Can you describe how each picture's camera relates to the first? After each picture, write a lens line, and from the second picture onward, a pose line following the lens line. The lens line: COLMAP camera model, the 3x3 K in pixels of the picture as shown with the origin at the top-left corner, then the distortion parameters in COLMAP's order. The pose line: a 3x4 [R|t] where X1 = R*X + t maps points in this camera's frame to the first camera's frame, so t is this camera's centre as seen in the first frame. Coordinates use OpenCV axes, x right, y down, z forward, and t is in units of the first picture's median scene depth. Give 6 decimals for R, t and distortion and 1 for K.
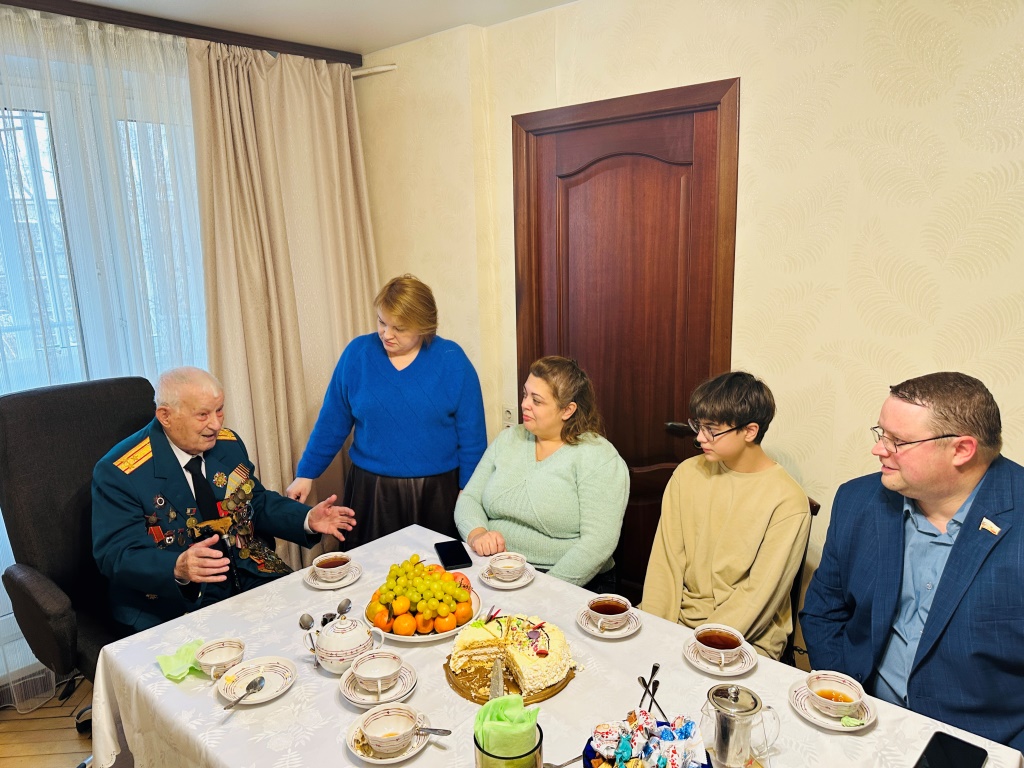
lens RADIAL K [[742.3, 0, 506.6], [0, 742.3, 392.2], [0, 0, 1]] dist [0.078065, -0.047416]
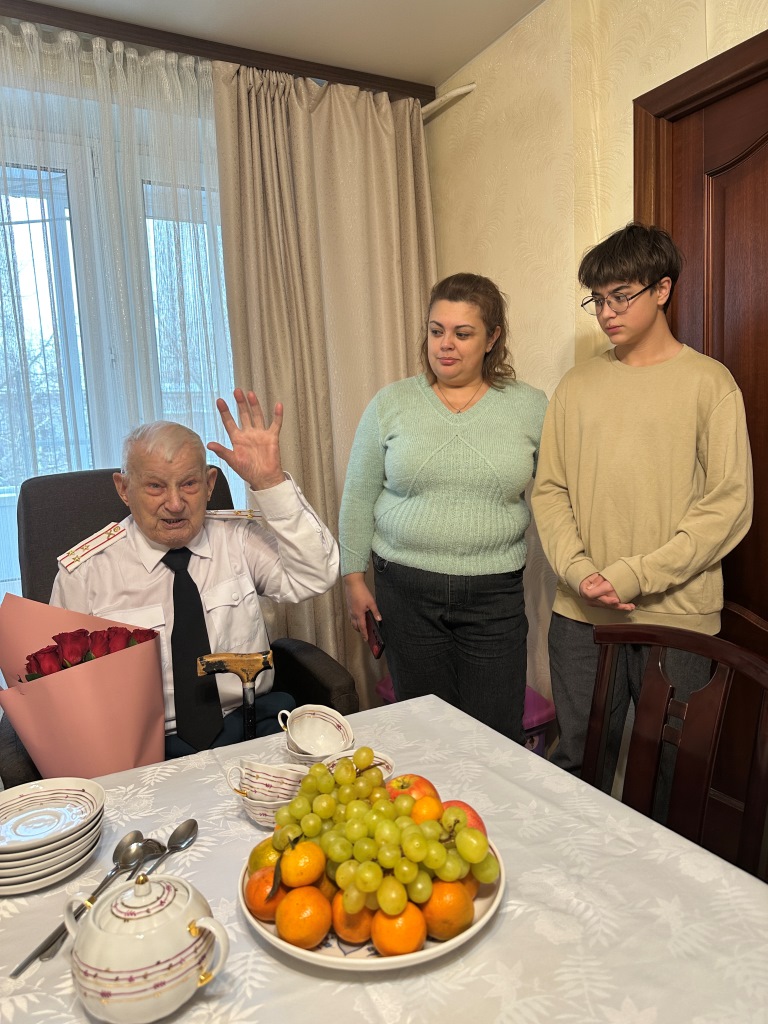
lens RADIAL K [[742.3, 0, 356.0], [0, 742.3, 499.8], [0, 0, 1]] dist [0.078065, -0.047416]
pose [[0.935124, 0.018366, -0.353844, 0.022861], [-0.049072, 0.995745, -0.078003, 0.060170], [0.350906, 0.090307, 0.932046, 0.330084]]
